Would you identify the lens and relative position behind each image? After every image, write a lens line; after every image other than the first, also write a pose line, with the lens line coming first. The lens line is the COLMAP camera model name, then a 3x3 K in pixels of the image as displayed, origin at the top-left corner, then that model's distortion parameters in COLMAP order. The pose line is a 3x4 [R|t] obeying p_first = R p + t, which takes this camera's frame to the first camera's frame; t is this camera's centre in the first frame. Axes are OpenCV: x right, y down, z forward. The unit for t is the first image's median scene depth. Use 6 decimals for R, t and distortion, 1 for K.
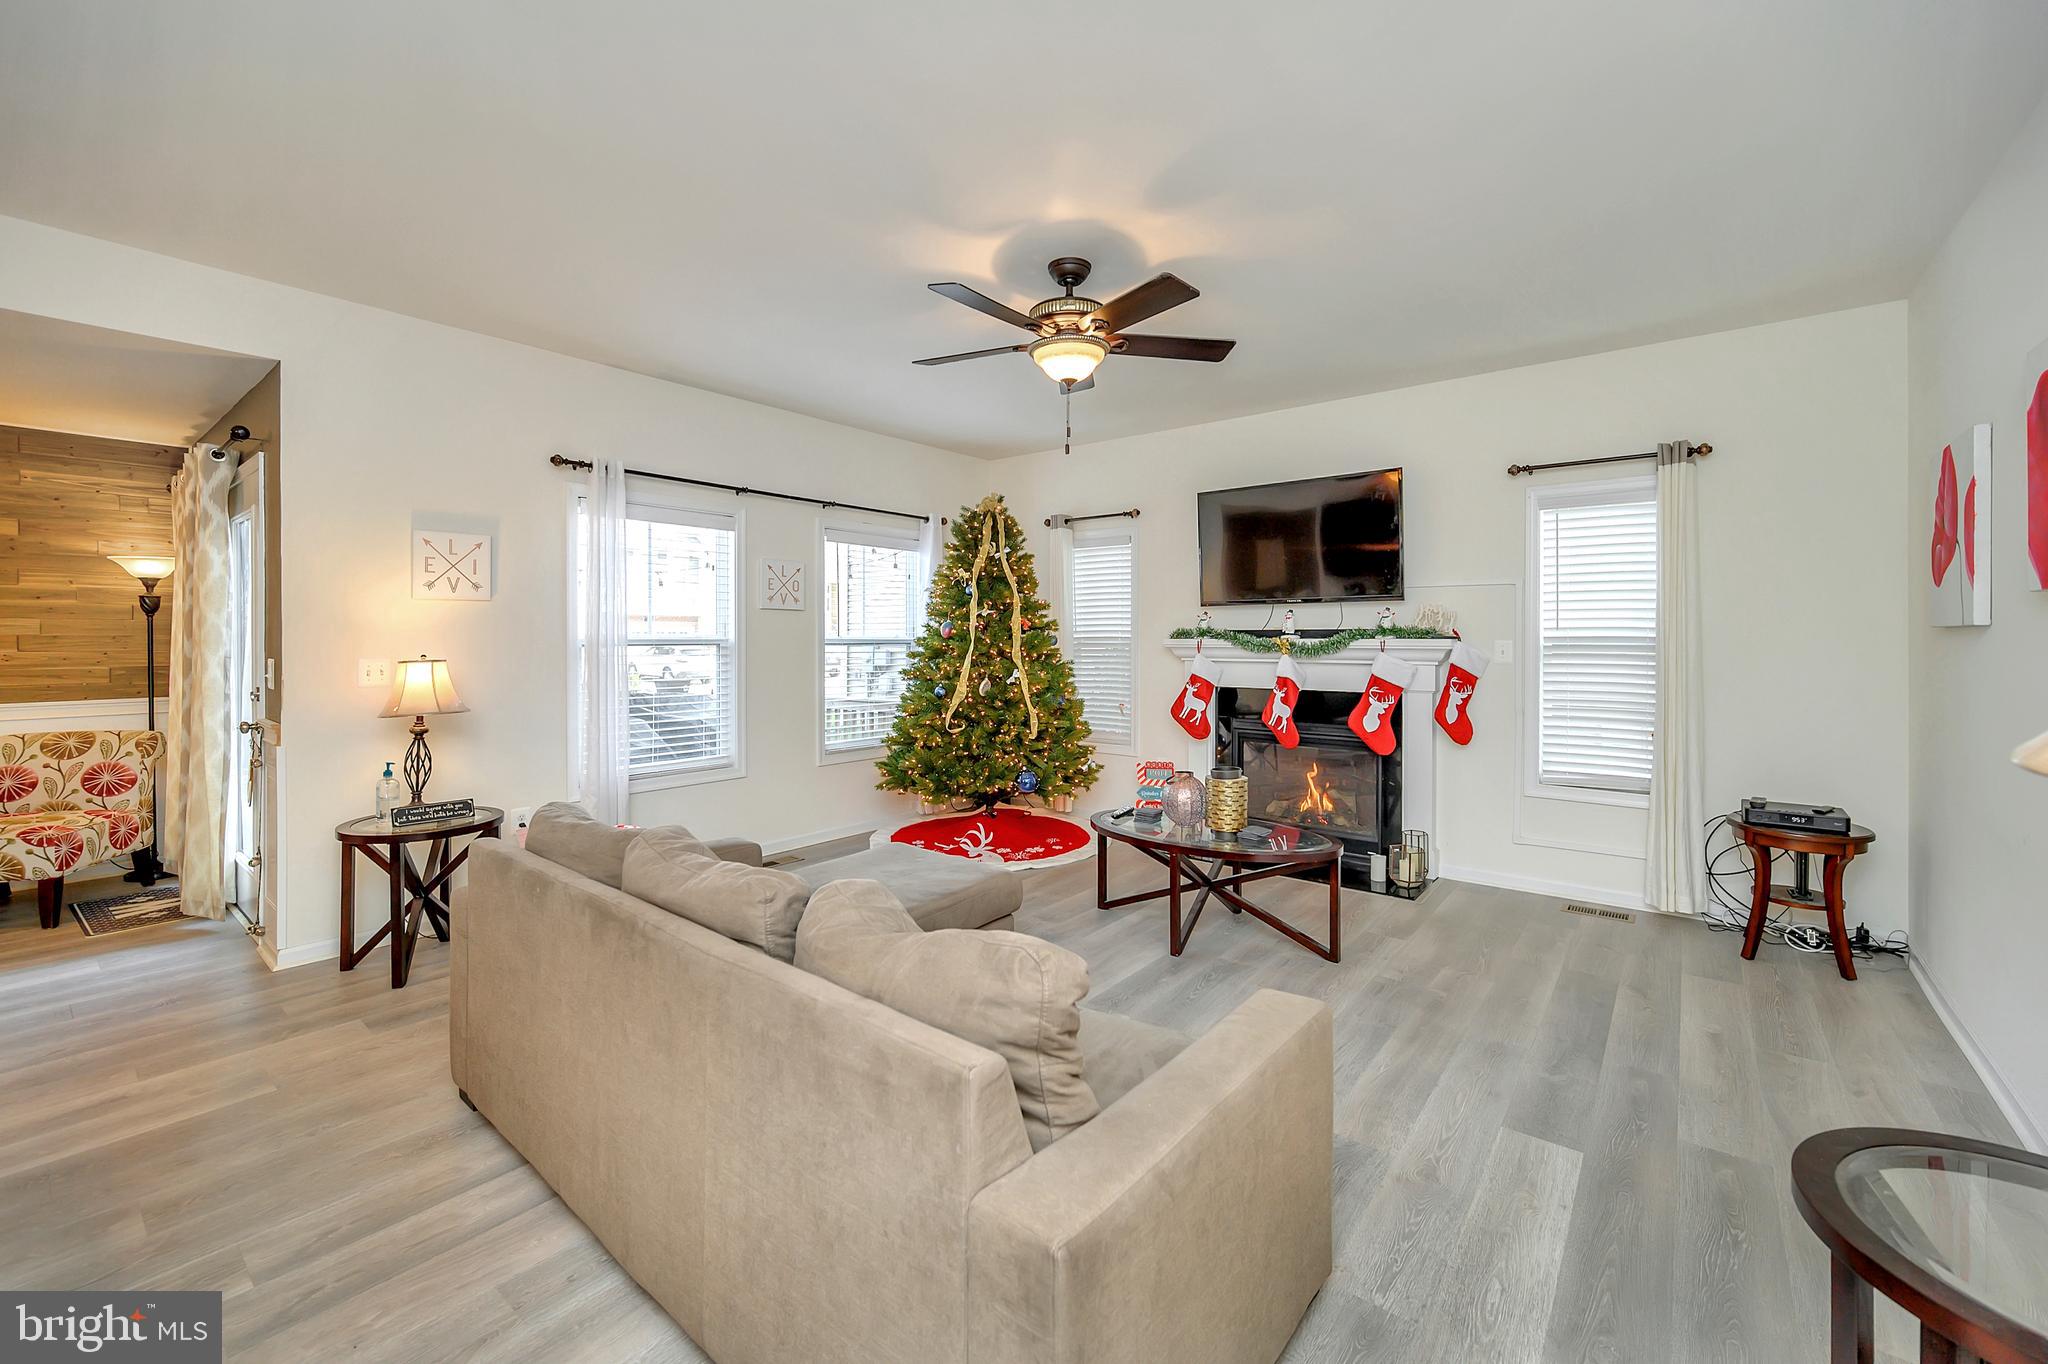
lens RADIAL K [[825.0, 0, 1038.1], [0, 825.0, 636.0], [0, 0, 1]] dist [0.001615, -0.001137]
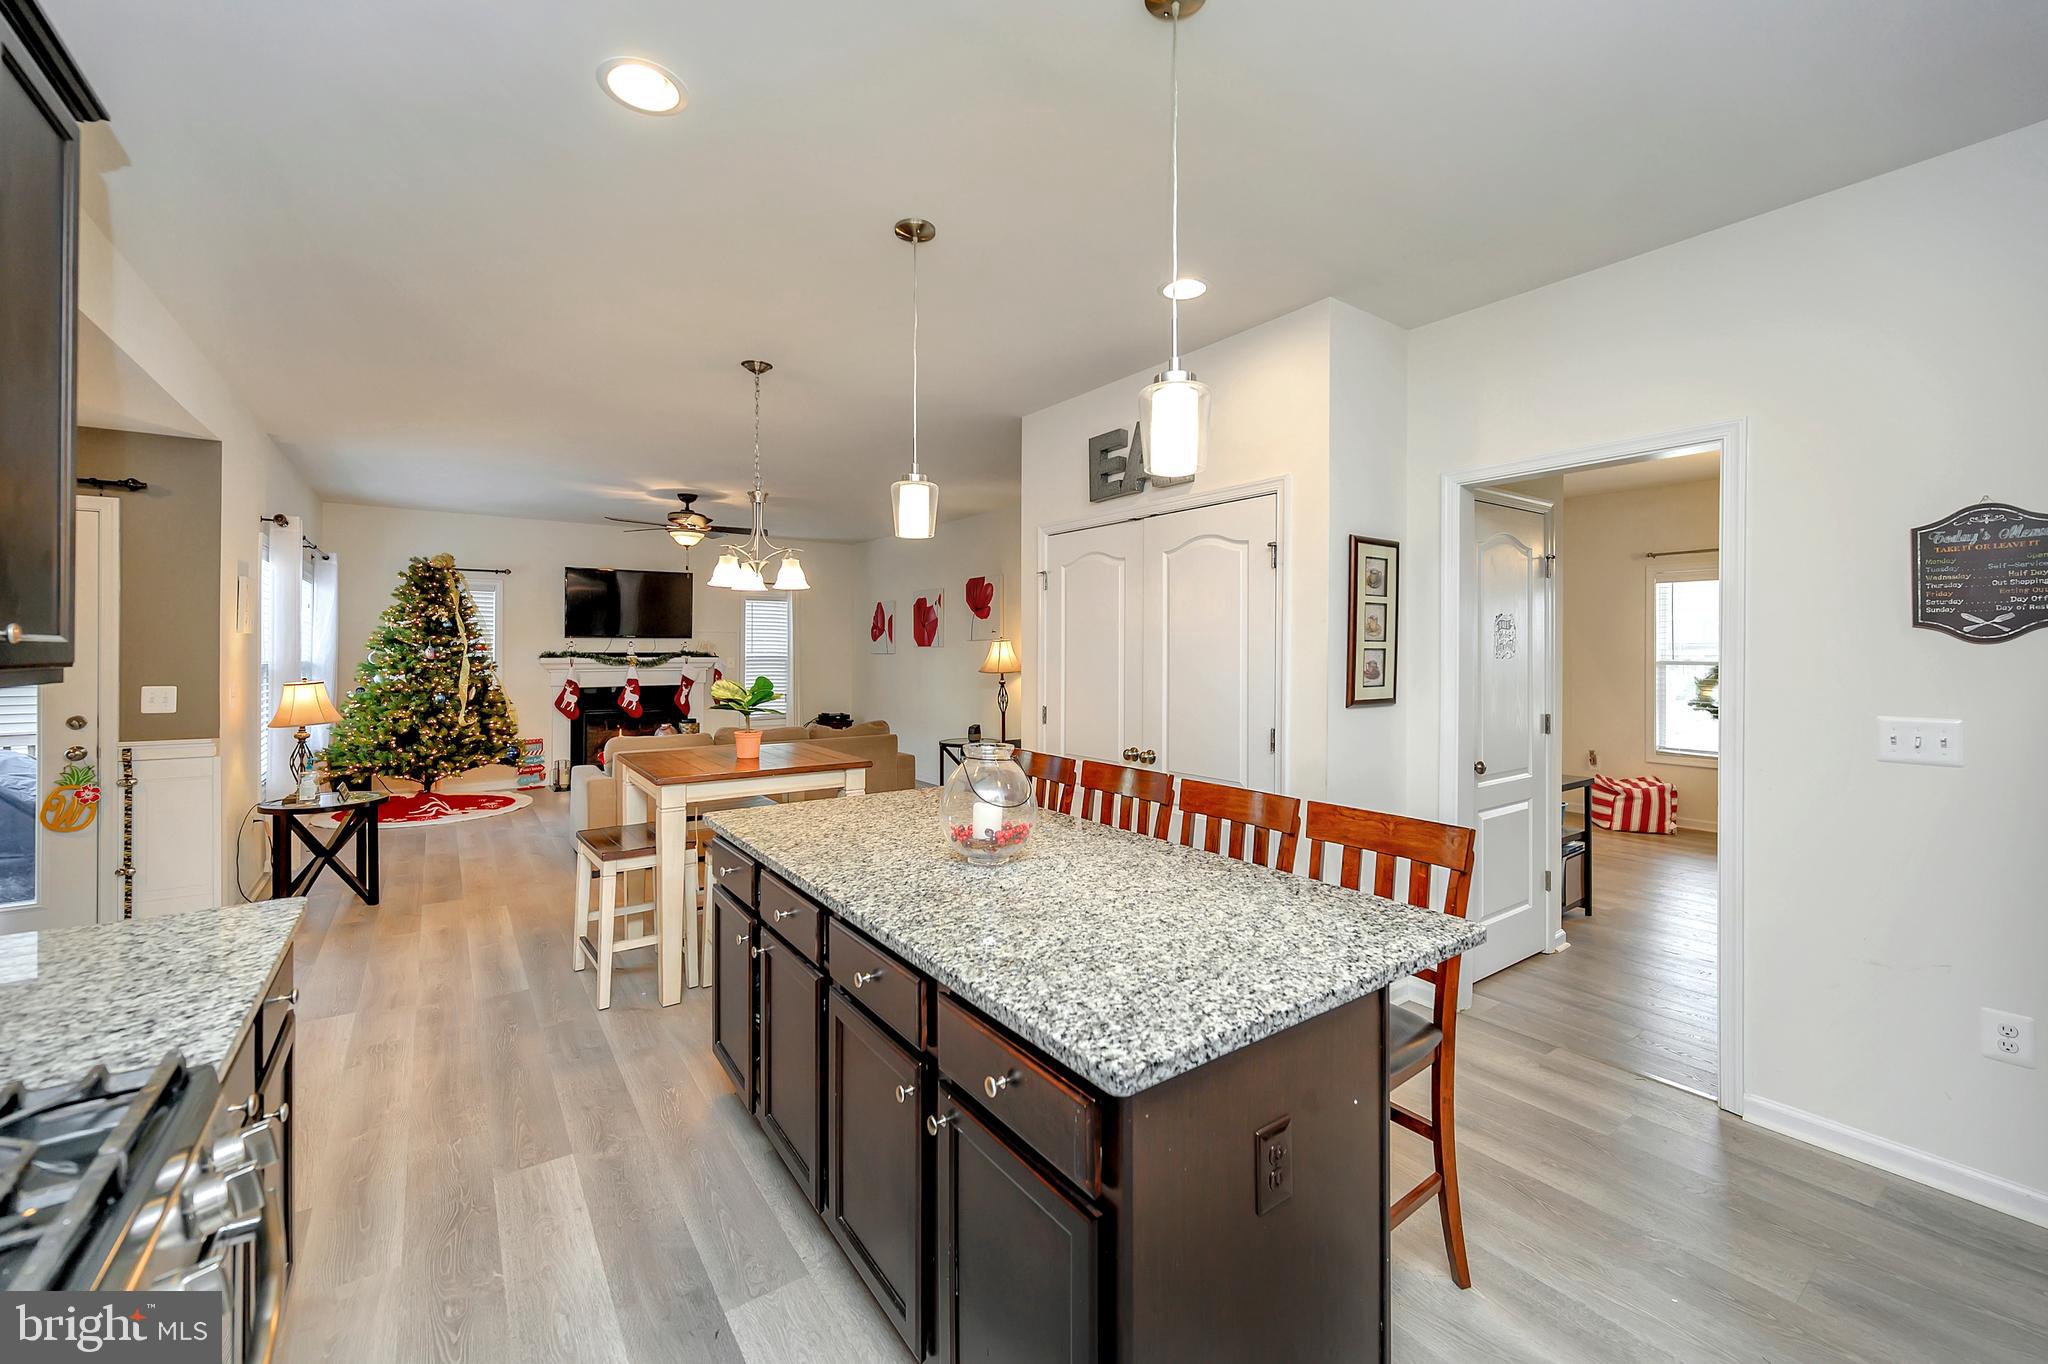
lens RADIAL K [[825.0, 0, 1030.4], [0, 825.0, 653.5], [0, 0, 1]] dist [0.001615, -0.001137]
pose [[0.277907, -0.006018, 0.960589, -1.199212], [-0.005100, 0.999957, 0.007740, -0.024370], [-0.960594, -0.007050, 0.277864, -0.340039]]
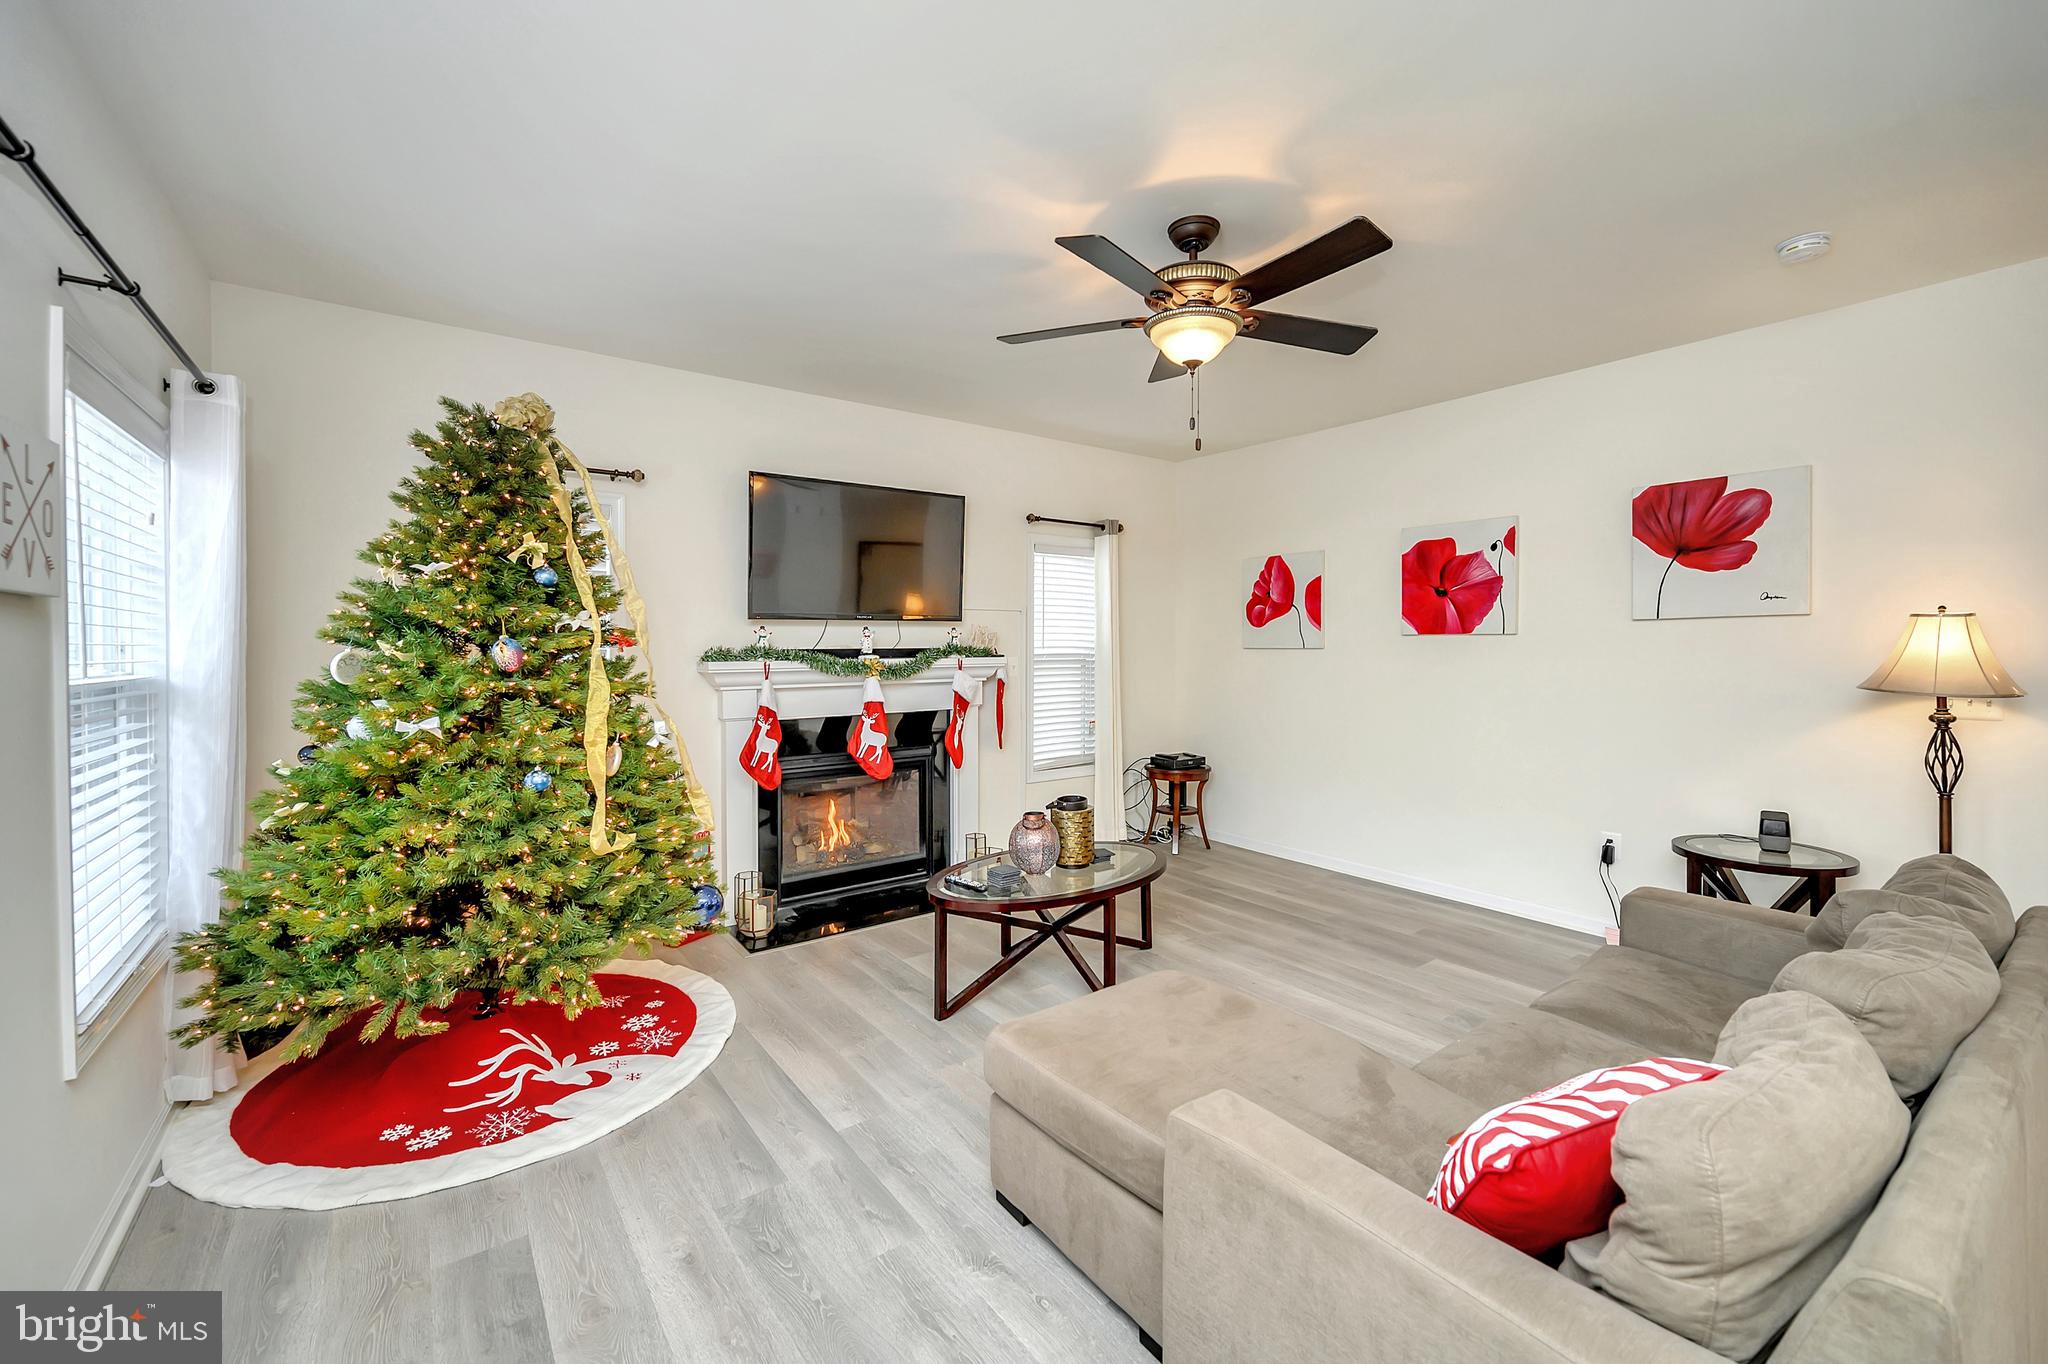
lens RADIAL K [[825.0, 0, 1033.9], [0, 825.0, 656.3], [0, 0, 1]] dist [0.001615, -0.001137]
pose [[0.256844, -0.017562, 0.966293, -0.529918], [-0.000367, 0.999833, 0.018270, -0.016371], [-0.966453, -0.005048, 0.256795, 0.601823]]
